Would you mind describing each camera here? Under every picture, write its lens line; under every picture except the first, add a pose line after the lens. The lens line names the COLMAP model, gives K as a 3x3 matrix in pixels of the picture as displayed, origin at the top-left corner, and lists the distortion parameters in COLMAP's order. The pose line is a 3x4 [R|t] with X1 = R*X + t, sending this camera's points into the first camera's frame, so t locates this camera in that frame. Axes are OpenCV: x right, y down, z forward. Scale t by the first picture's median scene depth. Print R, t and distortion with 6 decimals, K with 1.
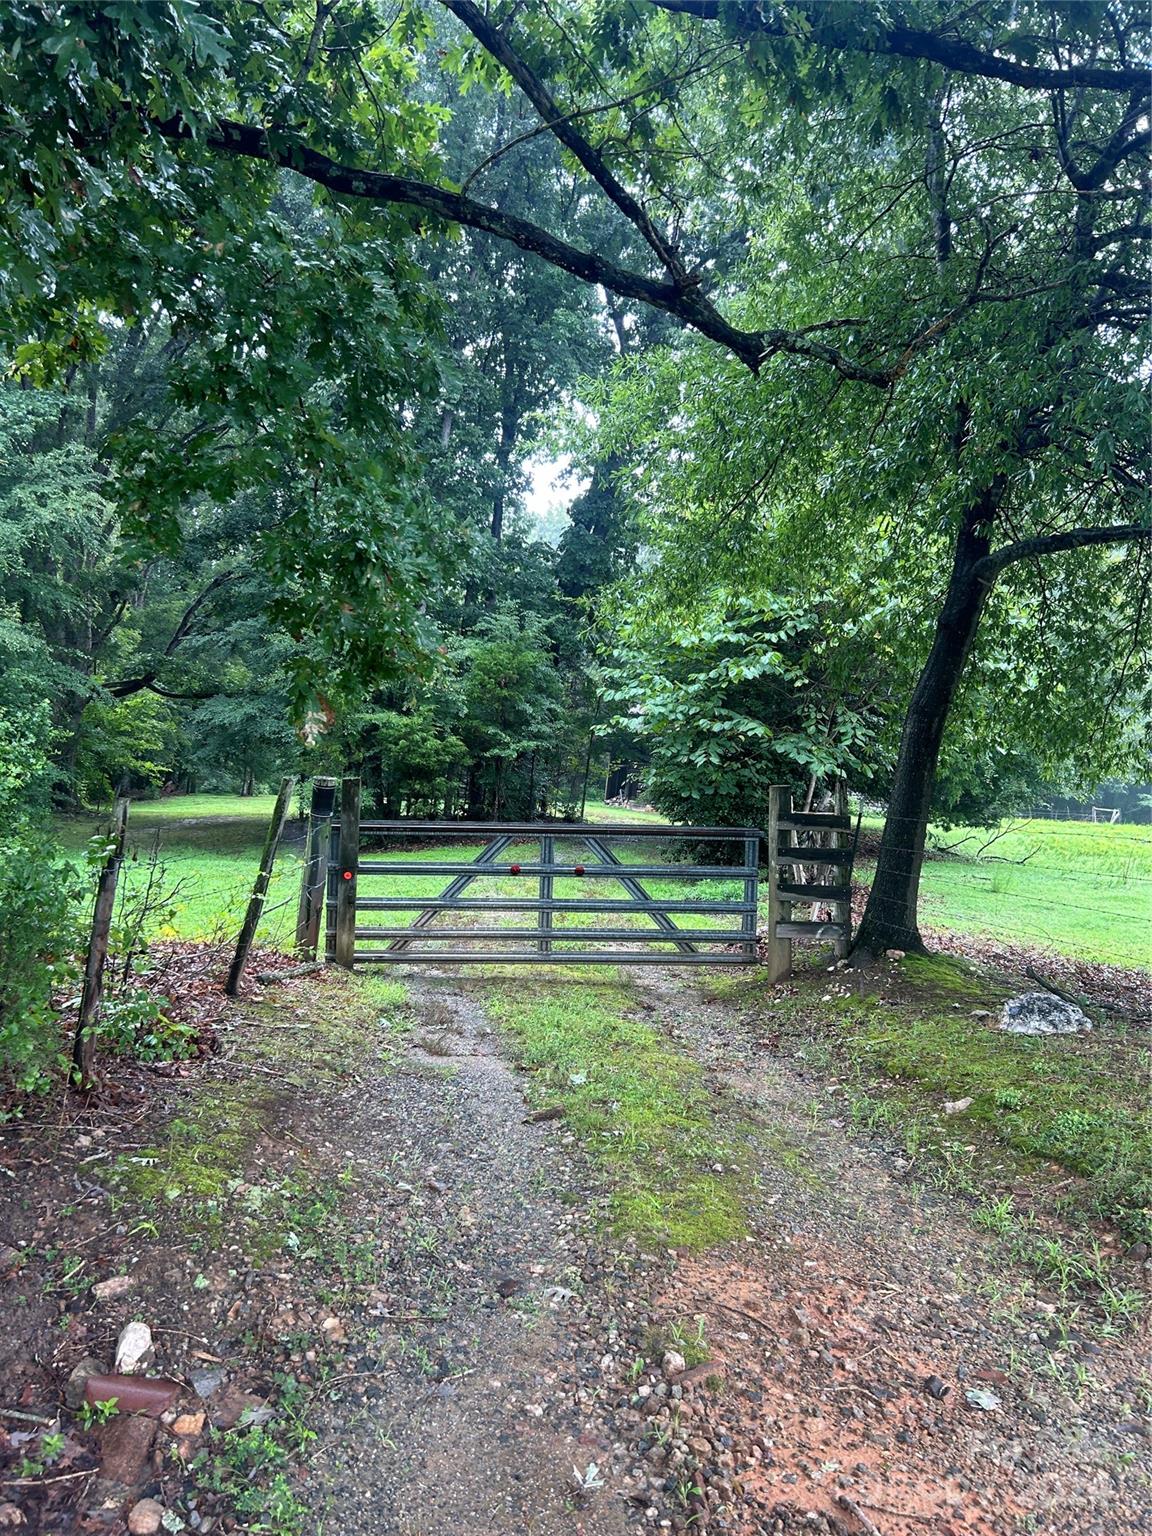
lens RADIAL K [[1165.9, 0, 581.7], [0, 1165.9, 764.4], [0, 0, 1]] dist [0.003094, -0.000062]
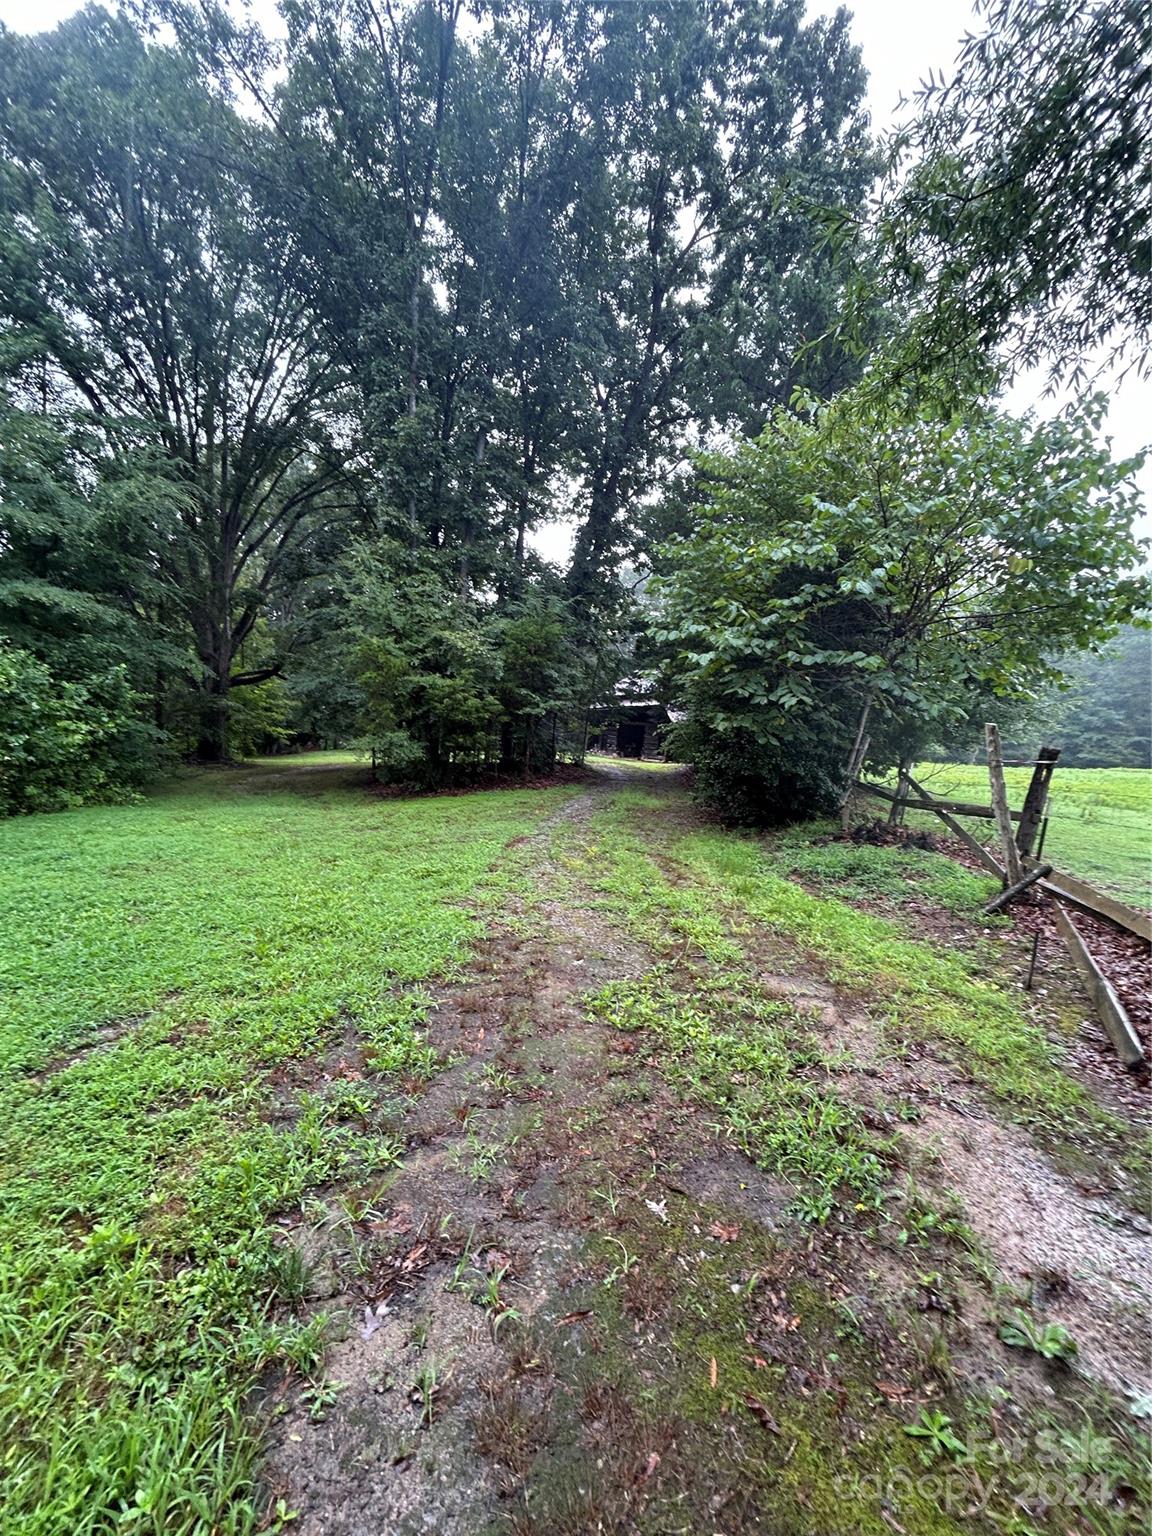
lens RADIAL K [[619.0, 0, 573.6], [0, 619.0, 764.9], [0, 0, 1]] dist [0.000361, 0.000021]
pose [[0.999628, -0.010309, 0.025268, -0.043640], [0.009009, 0.998656, 0.051031, 0.012899], [-0.025761, -0.050785, 0.998377, 0.374419]]
